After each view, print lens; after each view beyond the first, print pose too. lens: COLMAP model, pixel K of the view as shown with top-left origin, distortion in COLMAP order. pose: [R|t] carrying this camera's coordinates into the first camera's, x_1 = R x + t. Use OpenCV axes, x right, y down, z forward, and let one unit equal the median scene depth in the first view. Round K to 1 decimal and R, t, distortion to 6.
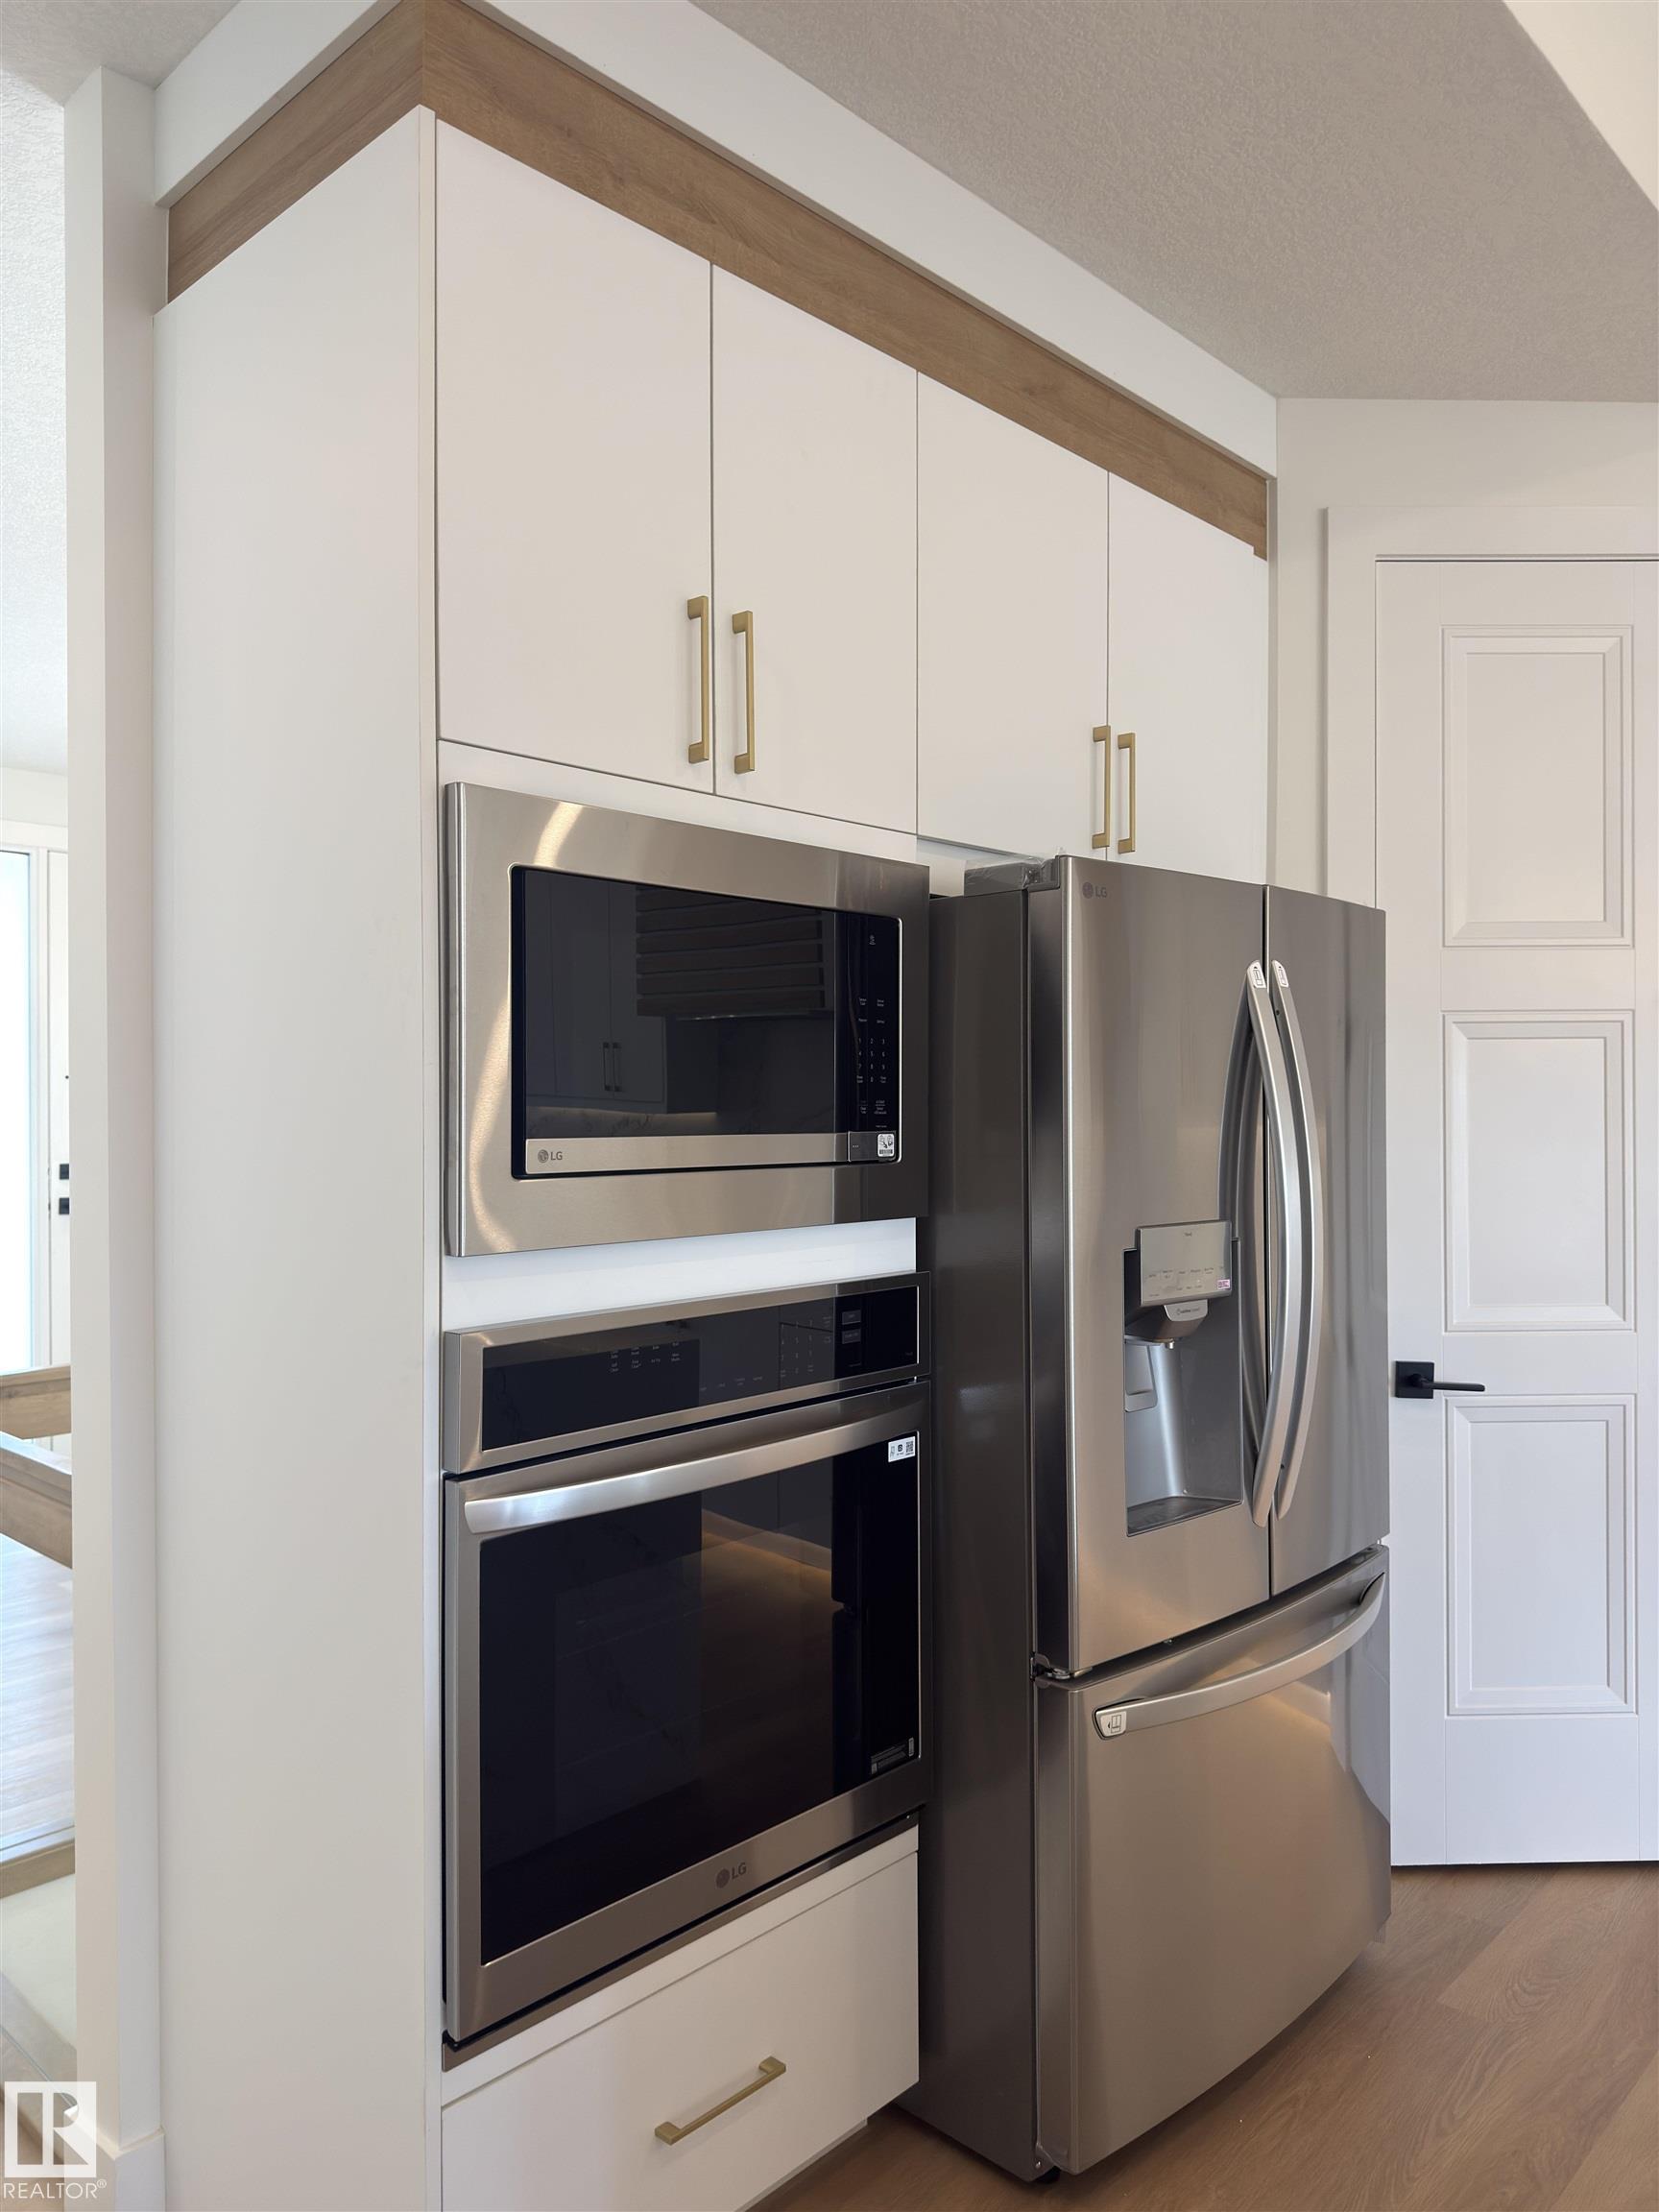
lens RADIAL K [[1586.5, 0, 830.9], [0, 1586.5, 1096.6], [0, 0, 1]] dist [0.068035, -0.078289]
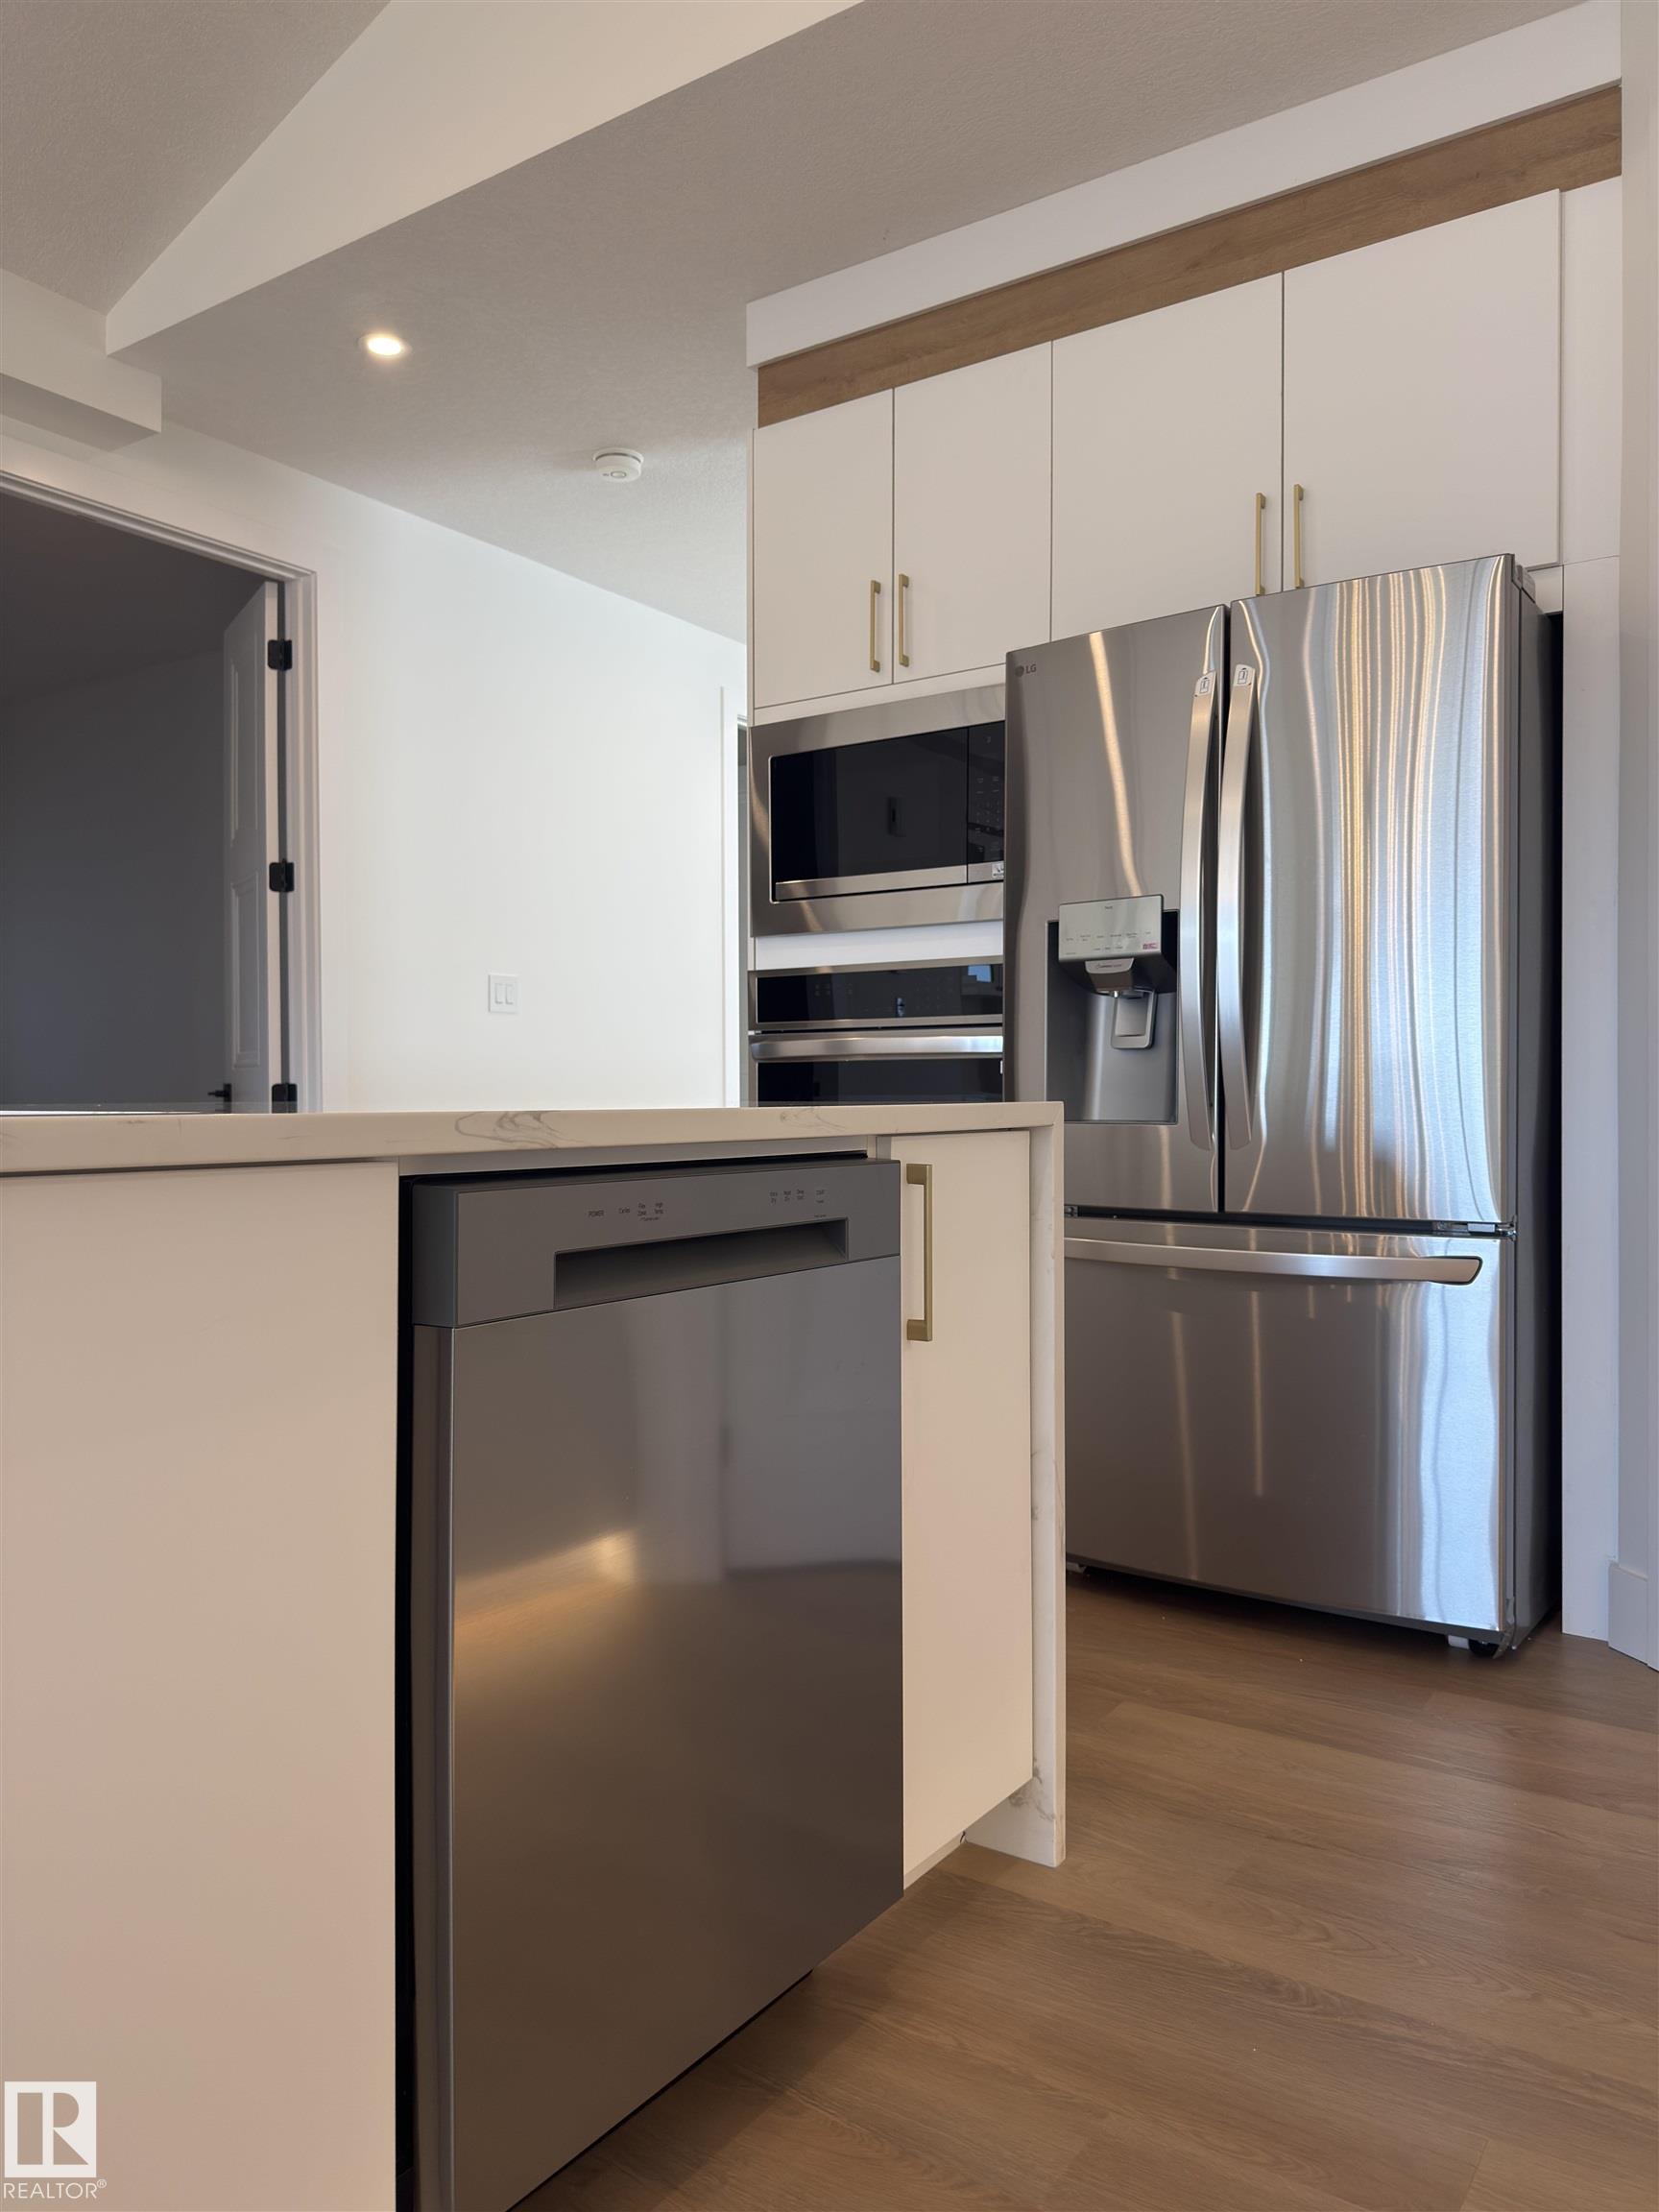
lens RADIAL K [[1586.5, 0, 835.8], [0, 1586.5, 1110.8], [0, 0, 1]] dist [0.068035, -0.078289]
pose [[0.129280, 0.013456, -0.991517, 1.554016], [0.002760, 0.999899, 0.013929, 0.243966], [0.991604, -0.004537, 0.129229, 0.629439]]
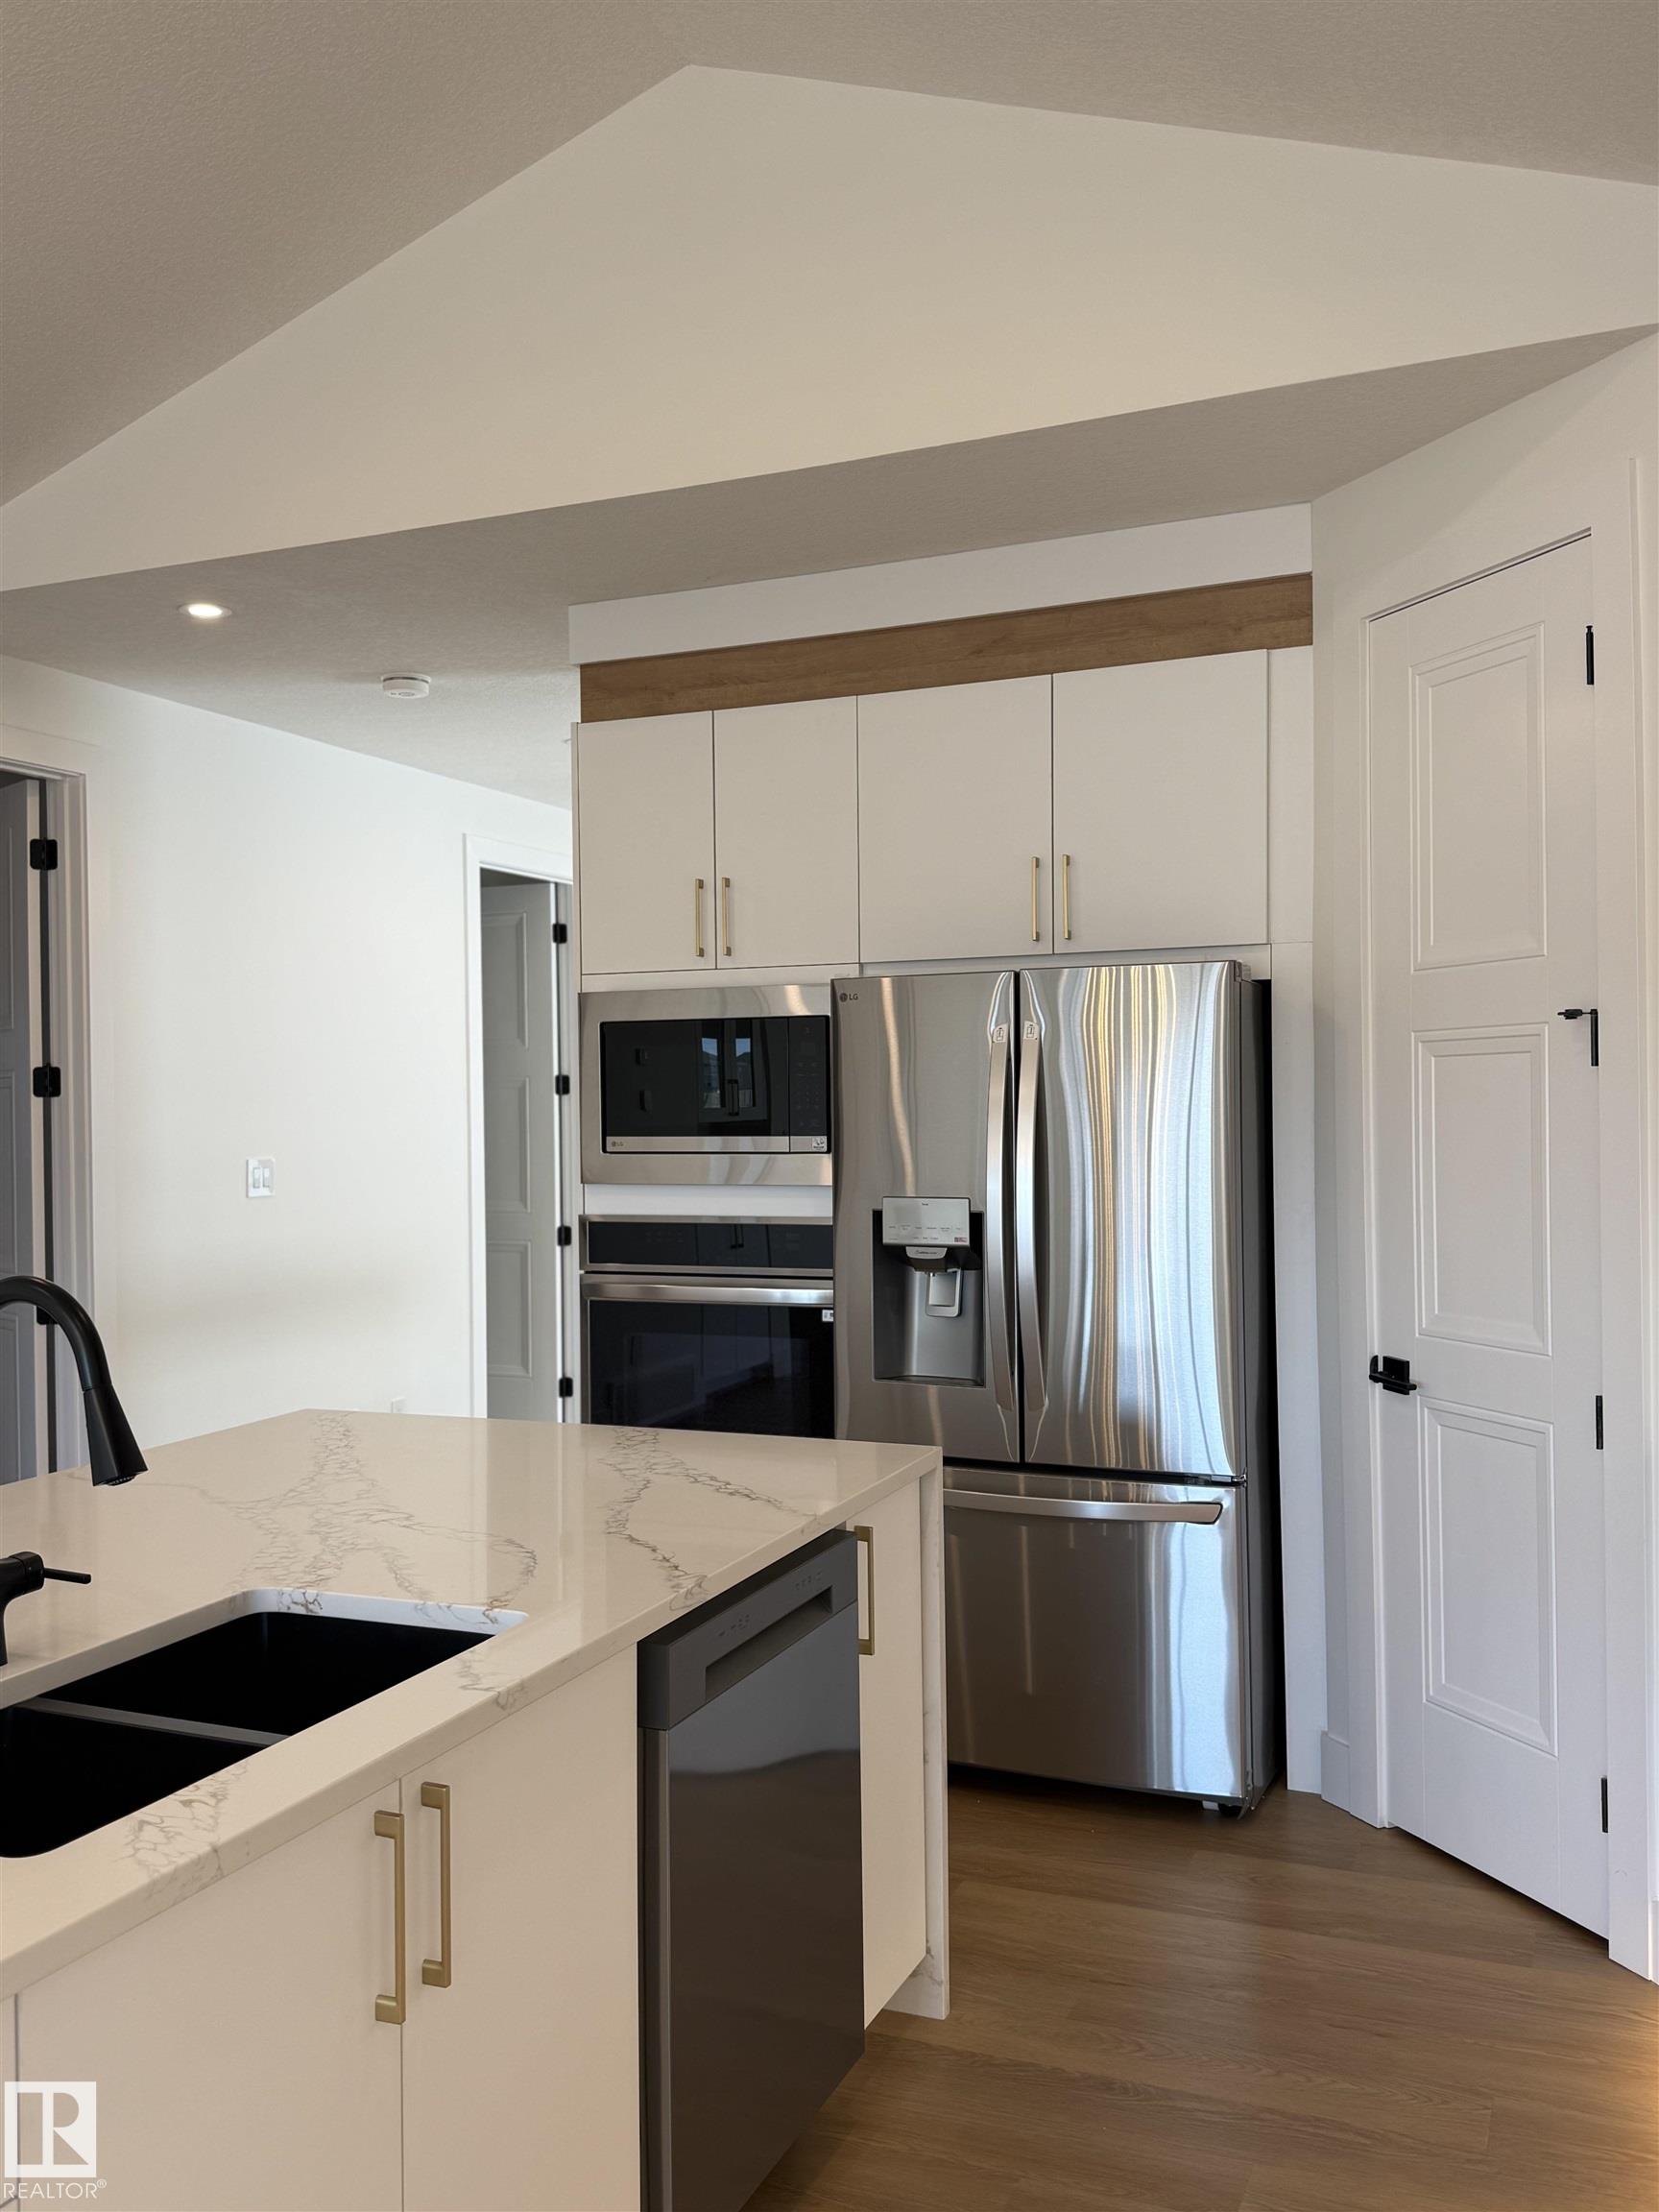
lens RADIAL K [[1877.3, 0, 832.7], [0, 1877.3, 1111.8], [0, 0, 1]] dist [0.094247, -0.091099]
pose [[0.320178, 0.001118, -0.947357, 2.028074], [0.012767, 0.999903, 0.005495, -0.017017], [0.947271, -0.013854, 0.320133, 0.332489]]
